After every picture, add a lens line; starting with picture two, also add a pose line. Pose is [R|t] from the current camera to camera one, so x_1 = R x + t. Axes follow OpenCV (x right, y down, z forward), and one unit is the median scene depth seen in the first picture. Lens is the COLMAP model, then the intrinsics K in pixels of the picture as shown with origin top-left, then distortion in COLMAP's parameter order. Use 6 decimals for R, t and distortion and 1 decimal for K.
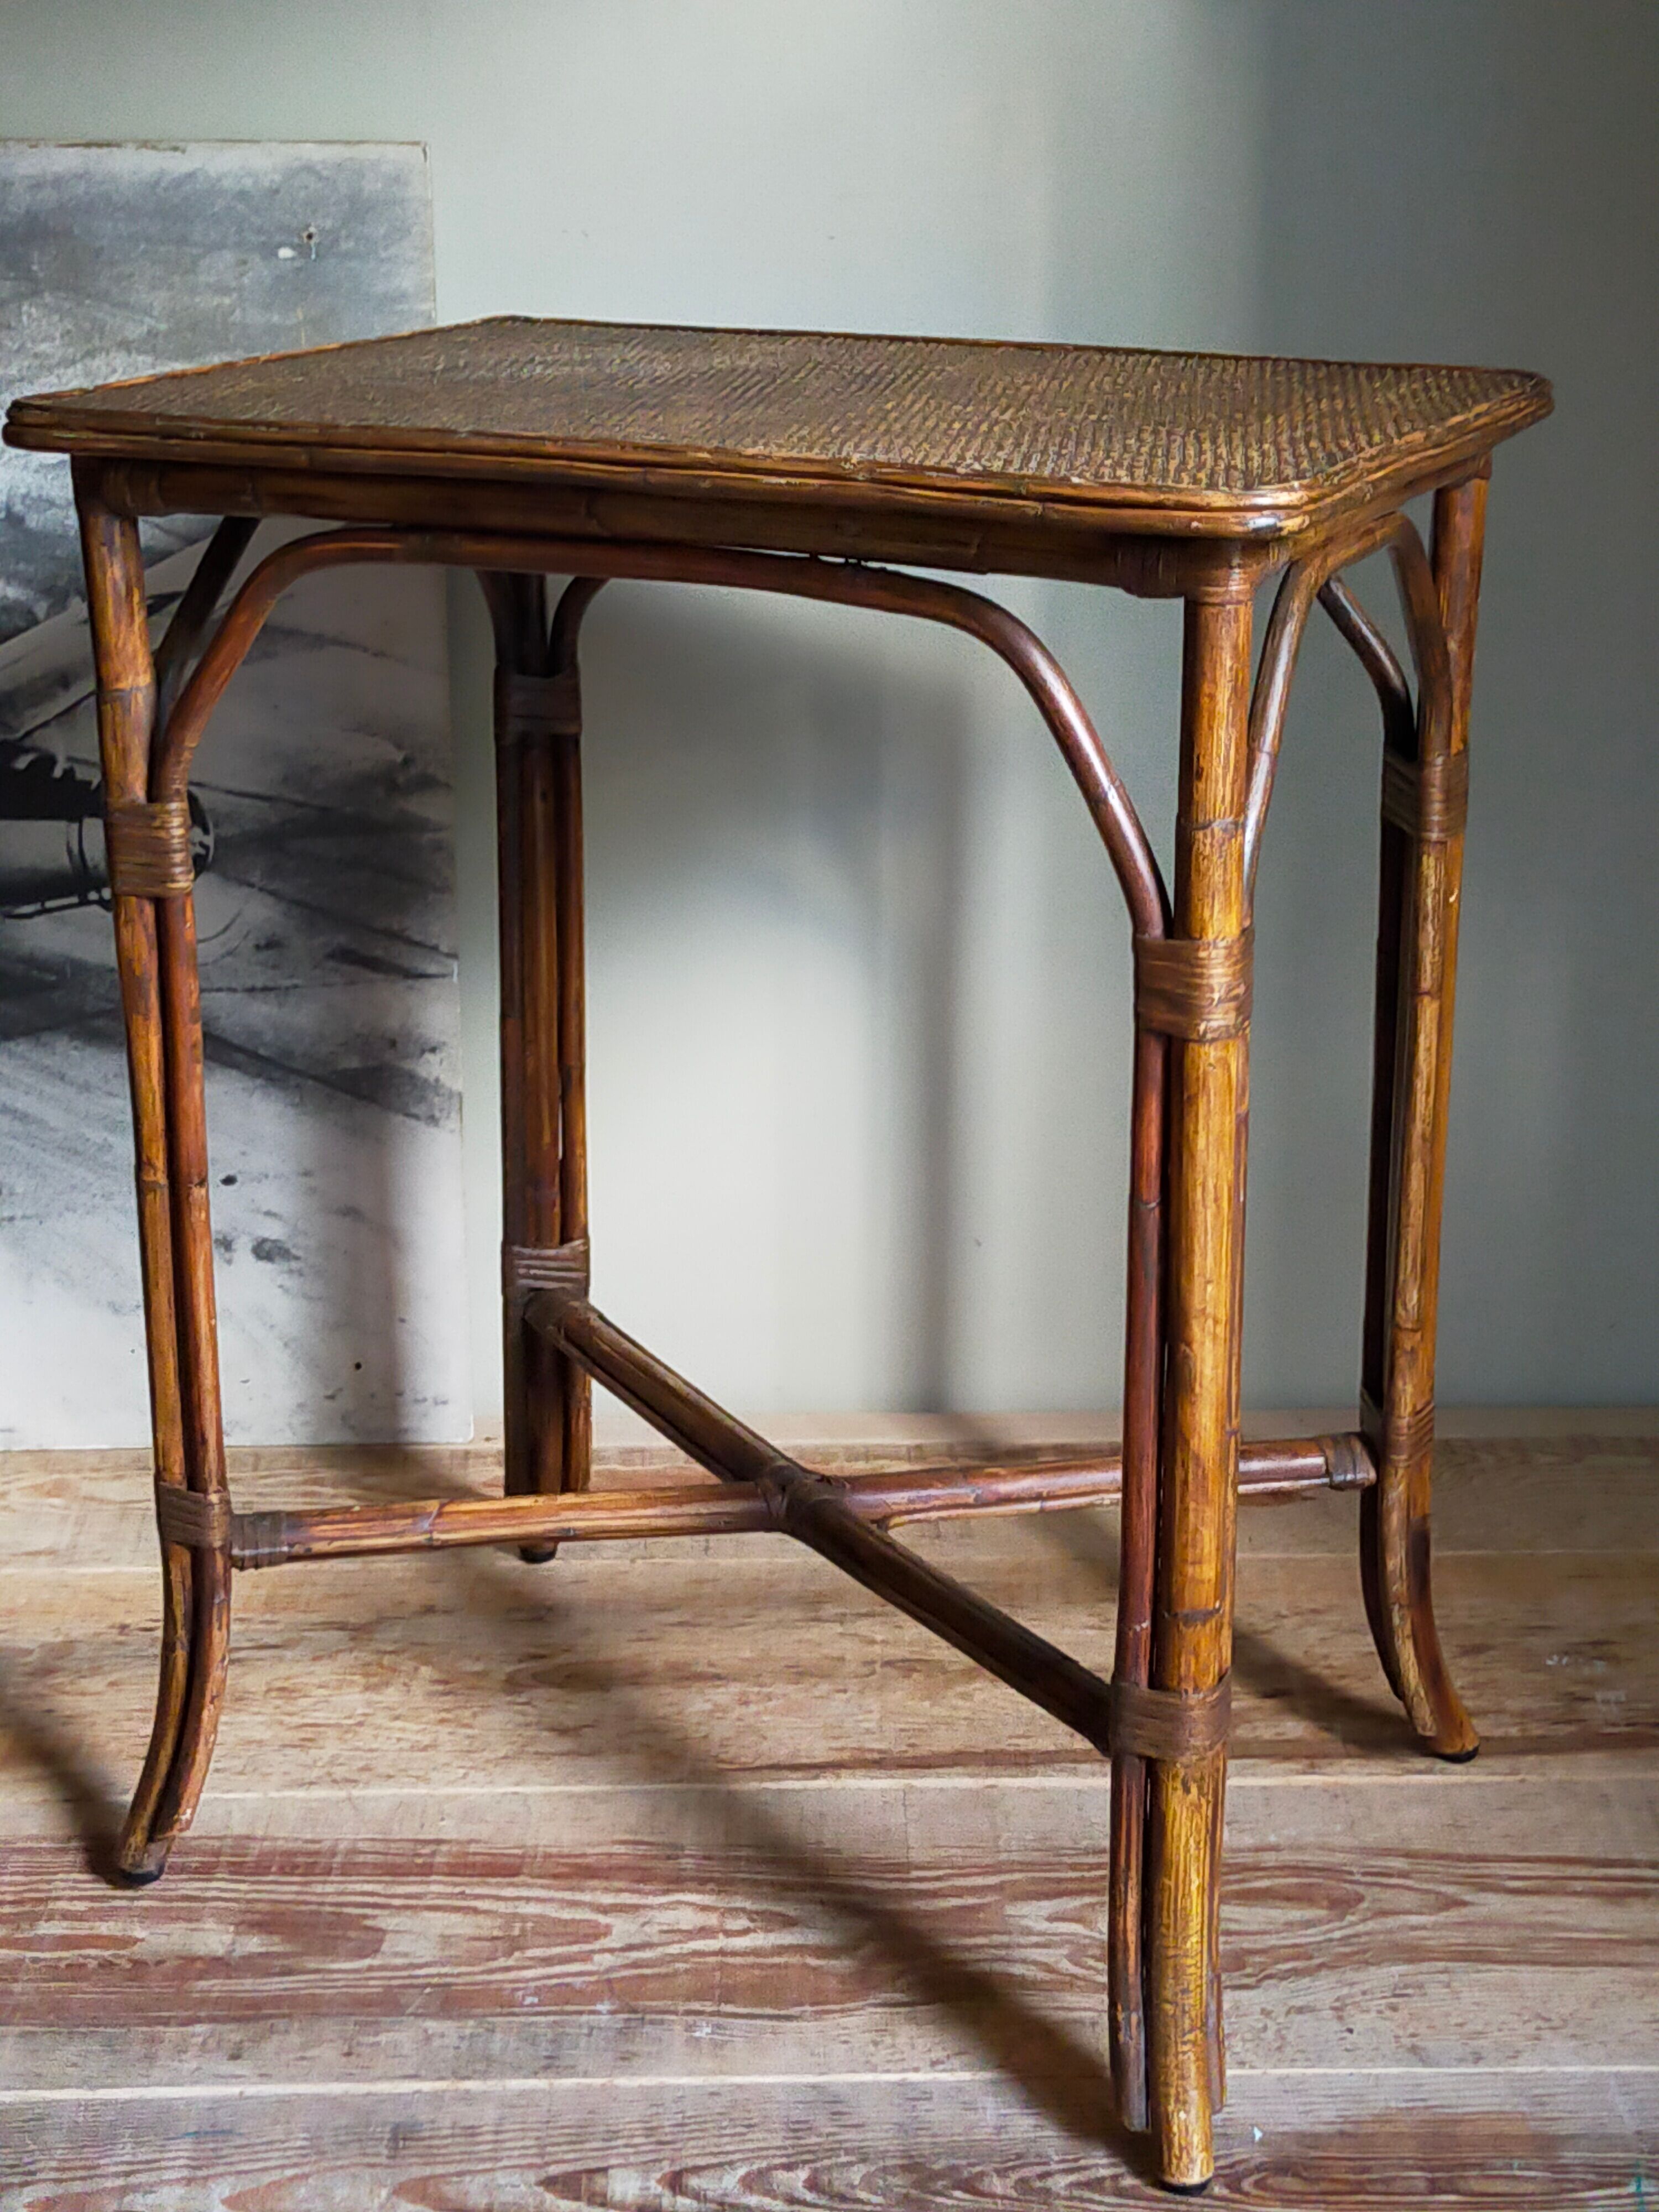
lens RADIAL K [[3370.2, 0, 820.4], [0, 3370.2, 1113.1], [0, 0, 1]] dist [0.073266, 0.000000]
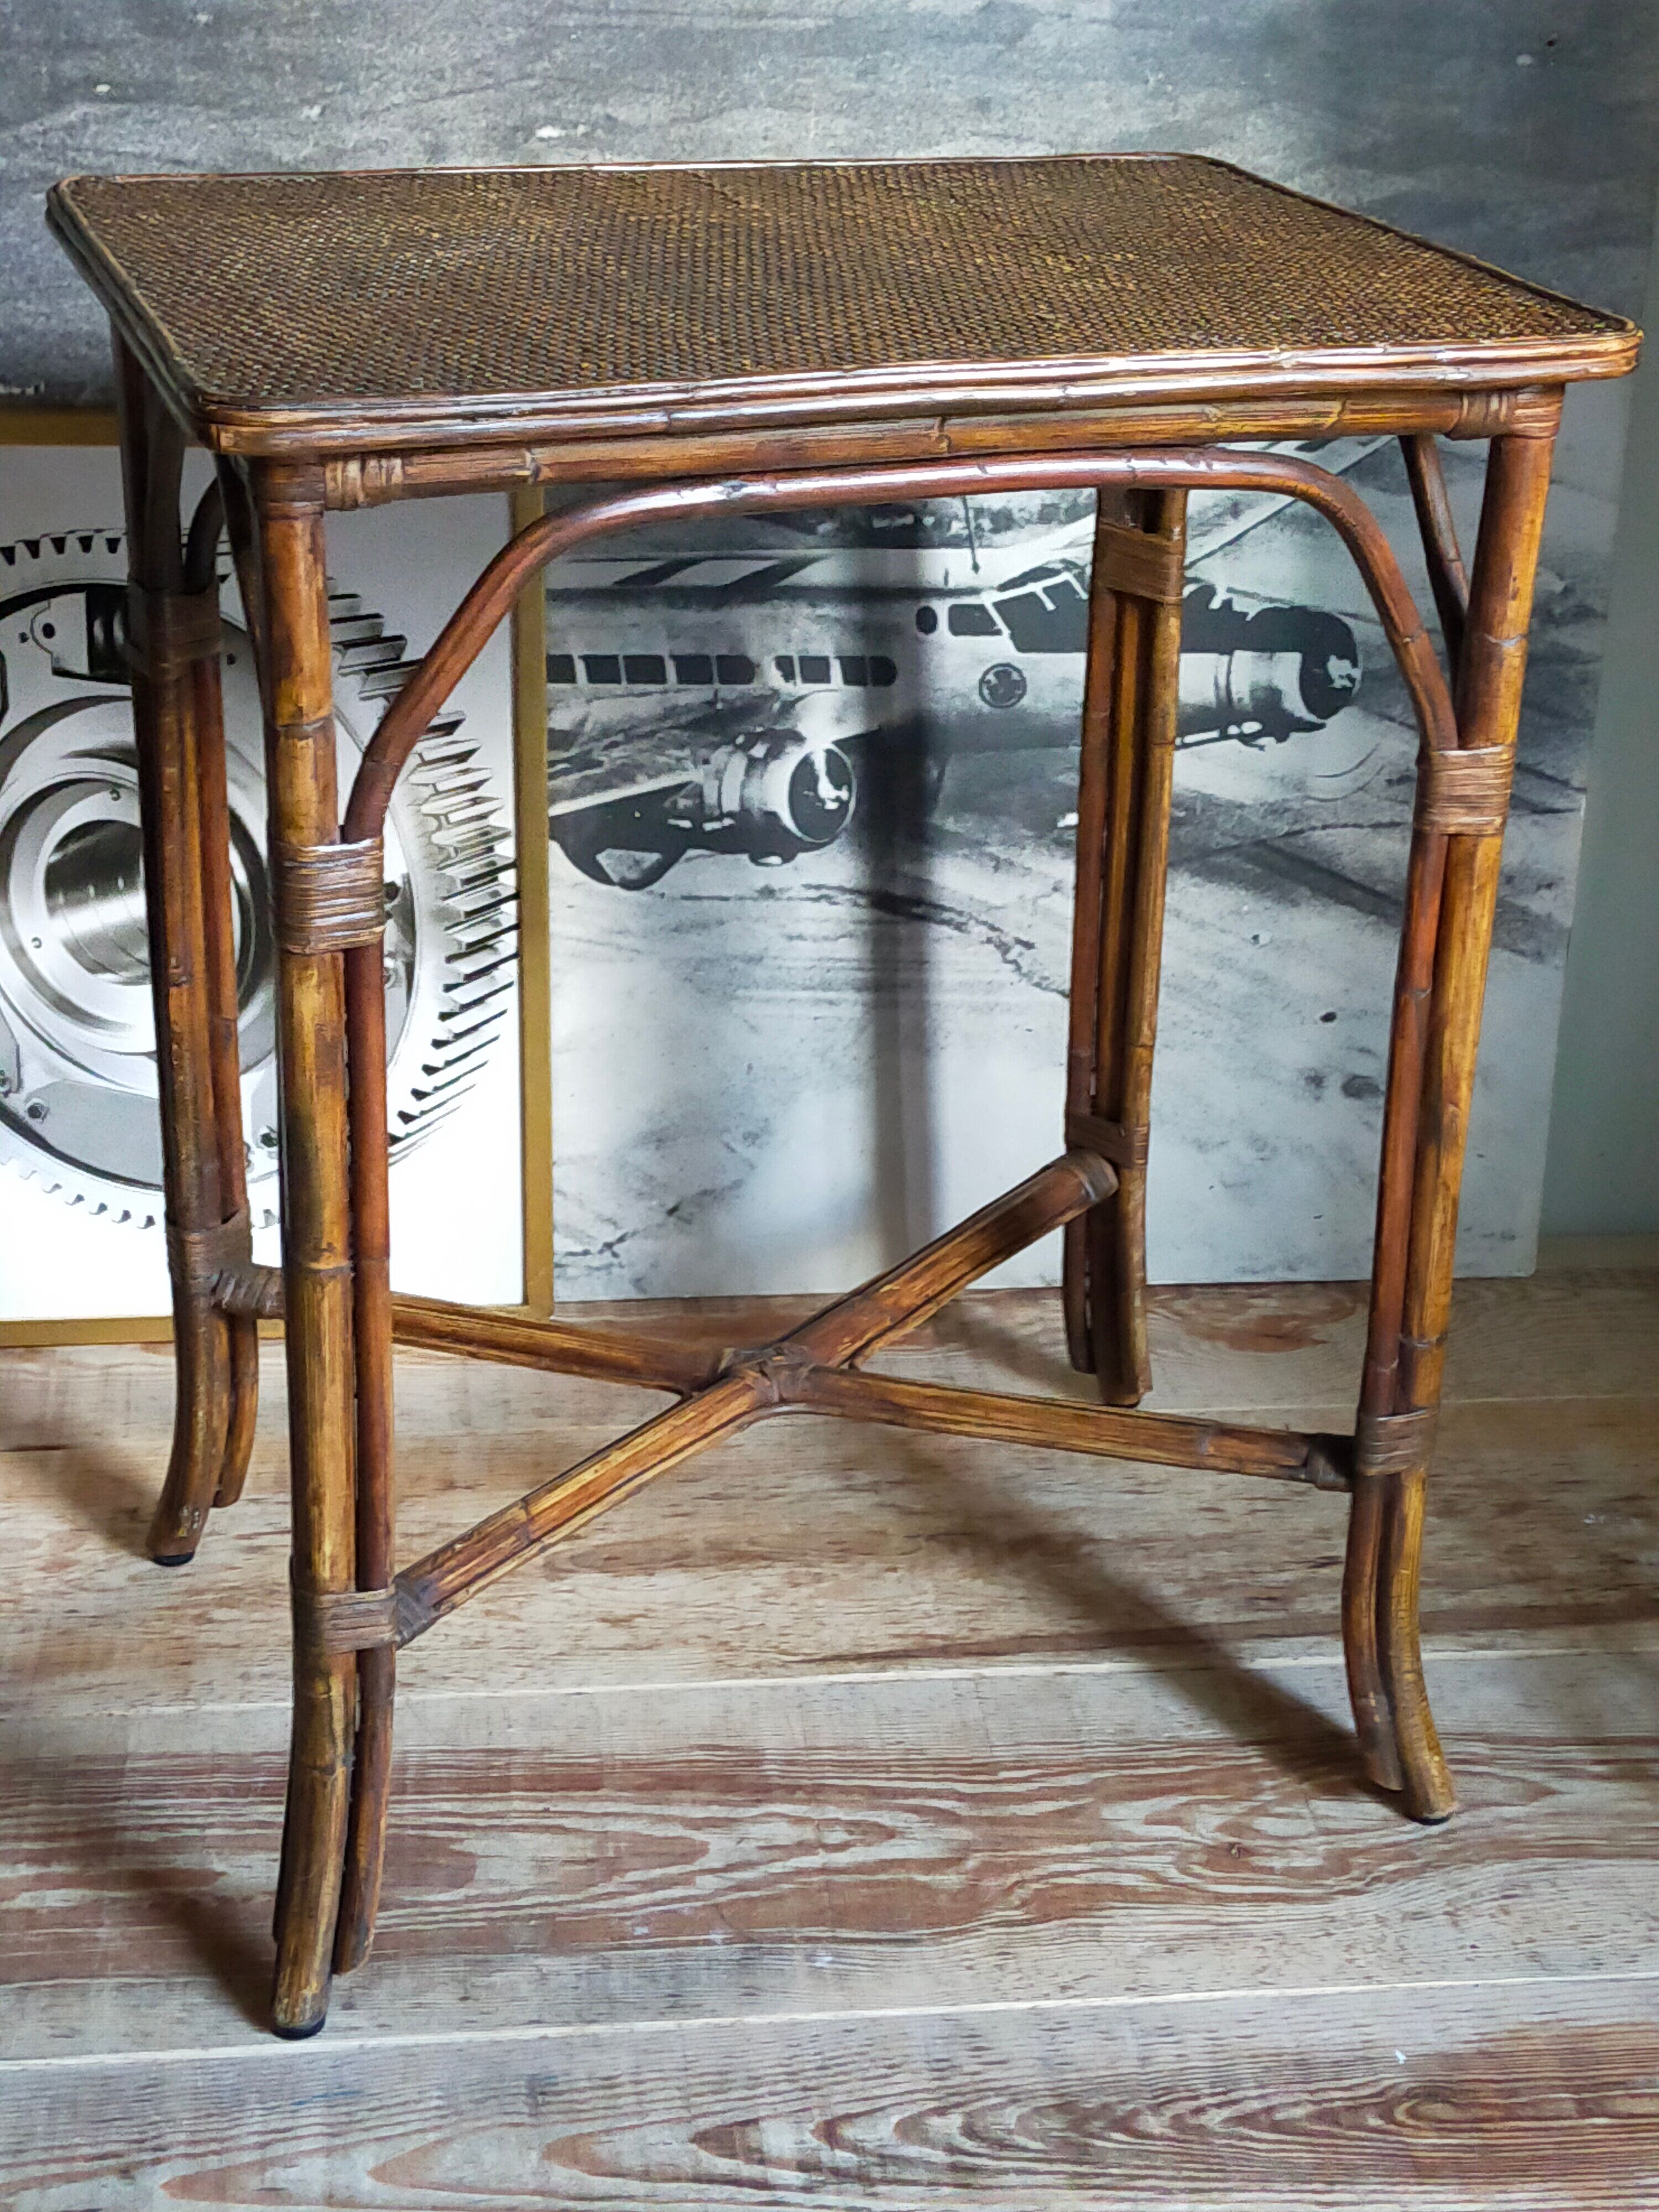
lens RADIAL K [[3370.2, 0, 846.6], [0, 3370.2, 1115.9], [0, 0, 1]] dist [0.073266, 0.000000]
pose [[0.994687, -0.010859, 0.102368, -0.120570], [-0.000319, 0.994091, 0.108548, -0.075962], [-0.102942, -0.108004, 0.988806, 0.051681]]
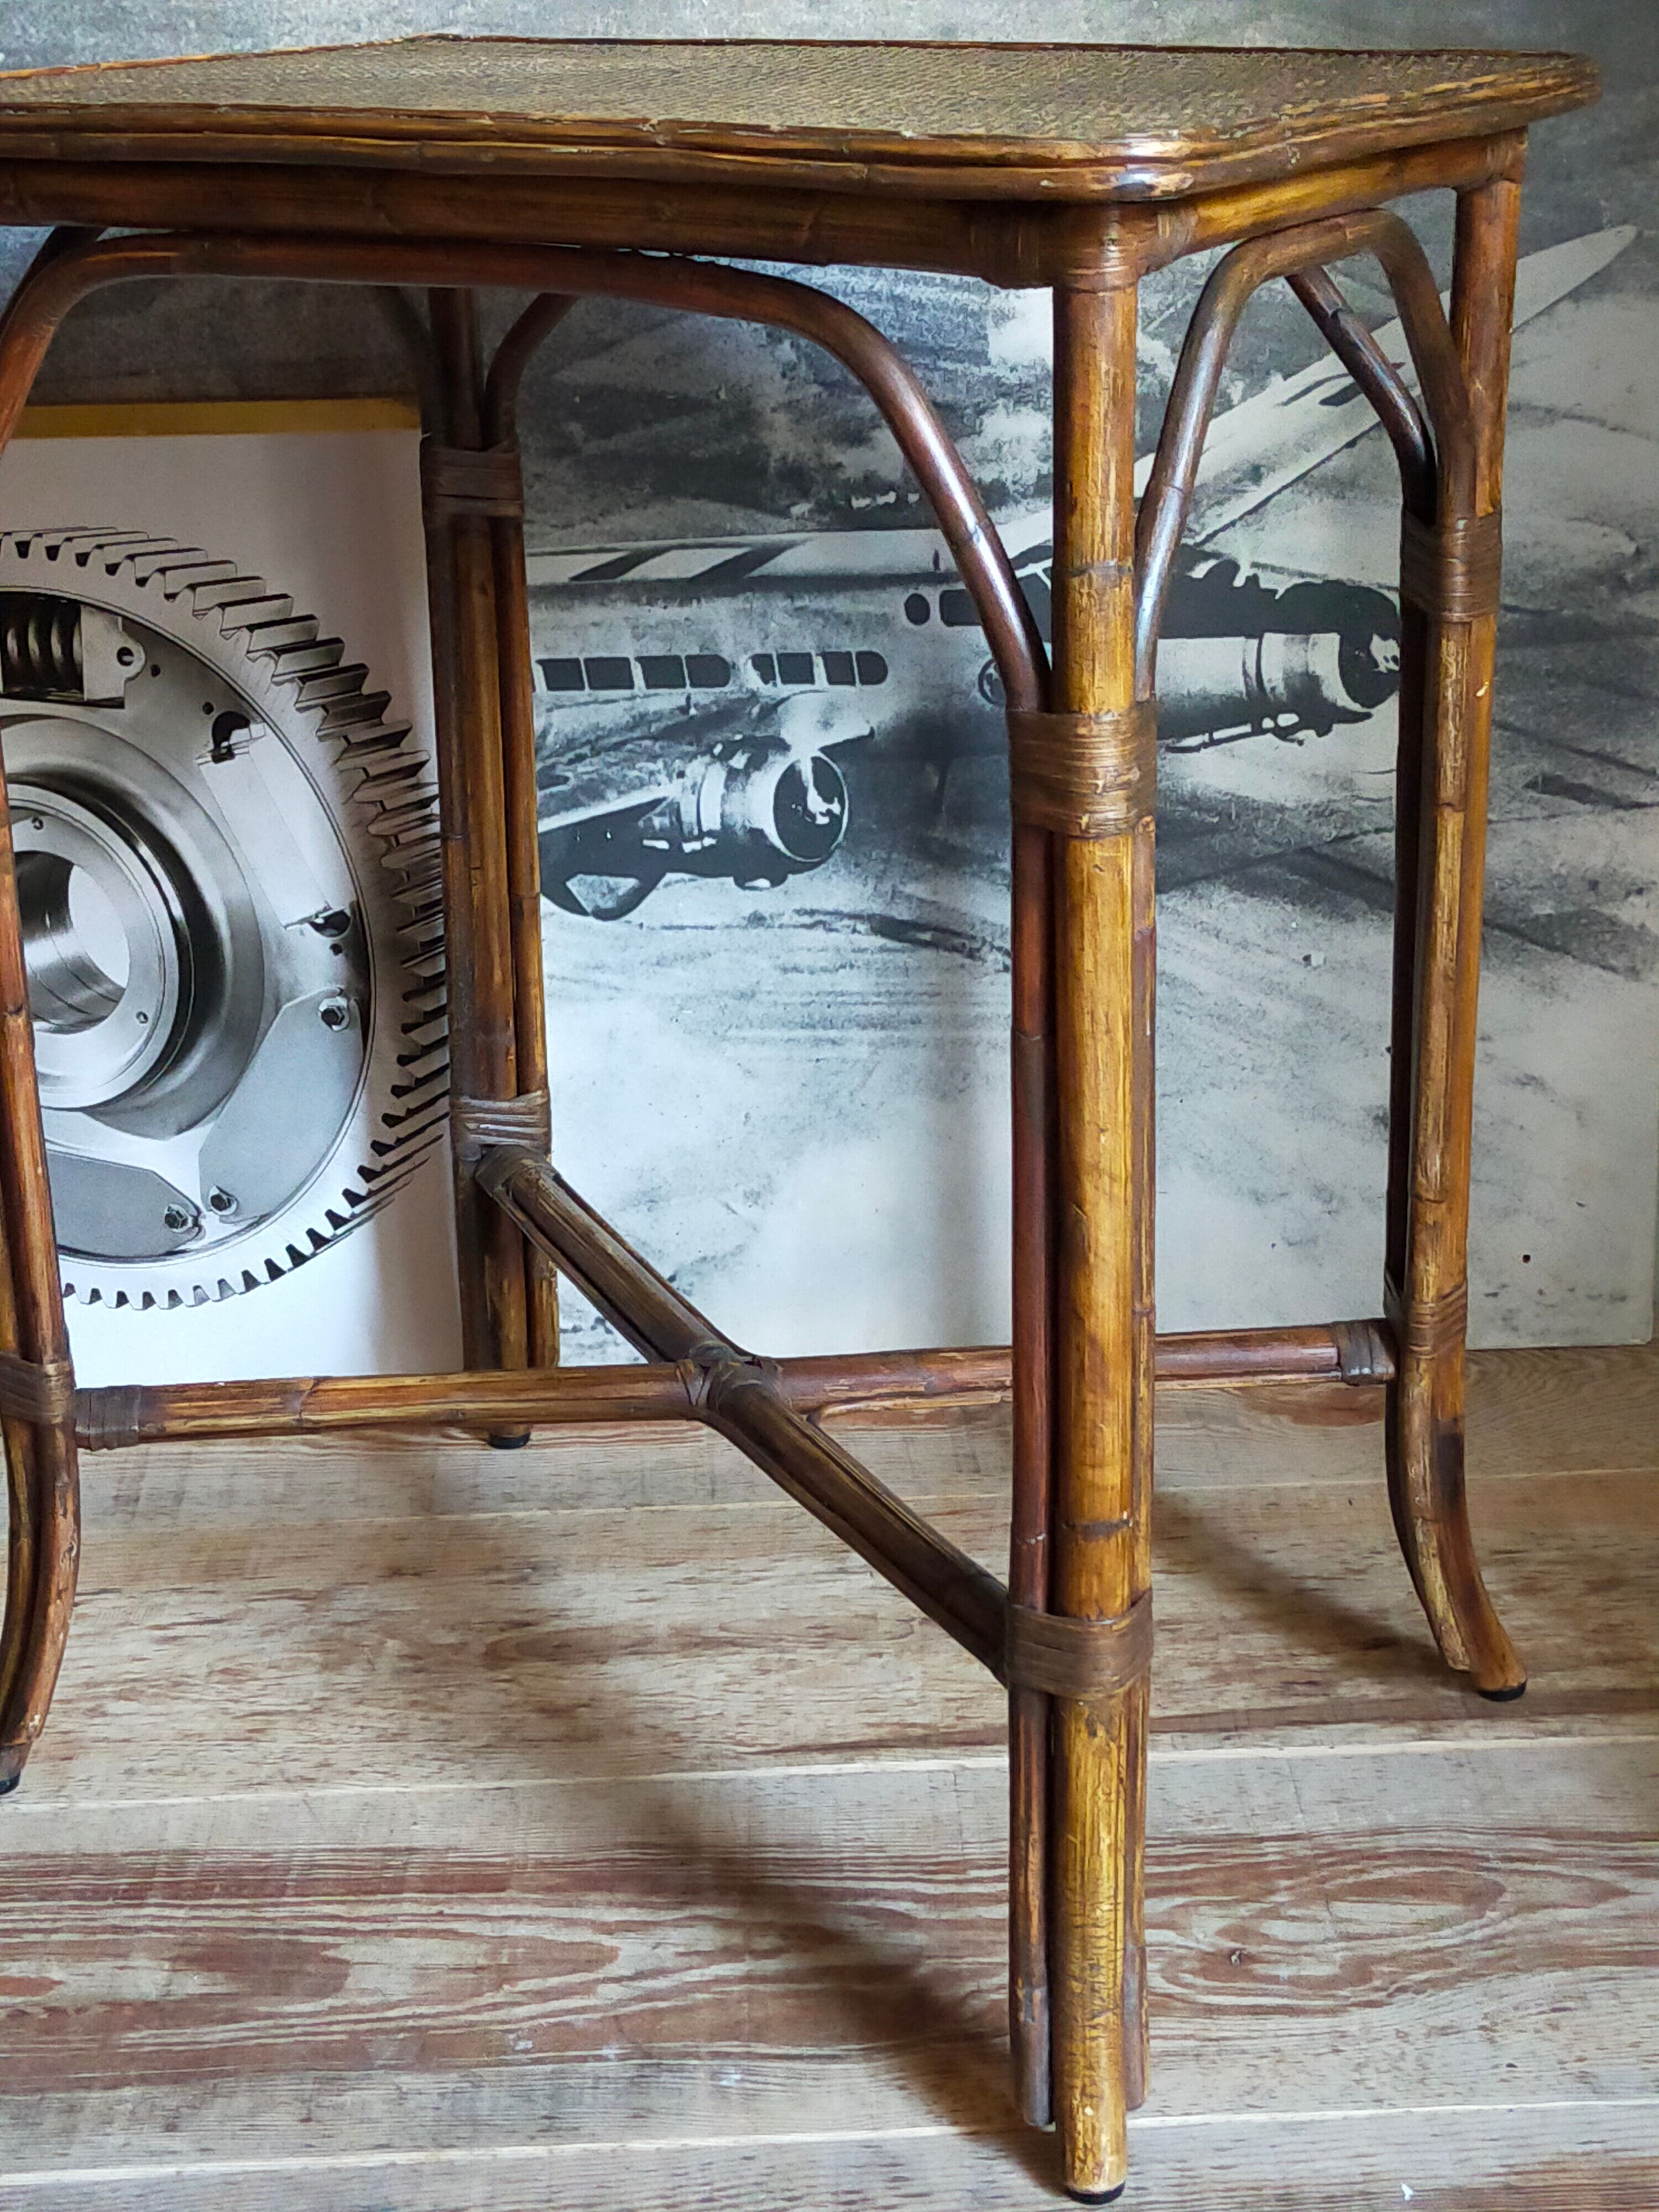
lens RADIAL K [[3370.2, 0, 828.9], [0, 3370.2, 1104.6], [0, 0, 1]] dist [0.073266, 0.000000]
pose [[0.999589, -0.027034, 0.009523, -0.011543], [0.026792, 0.999335, 0.024738, 0.010330], [-0.010185, -0.024473, 0.999649, 0.162028]]
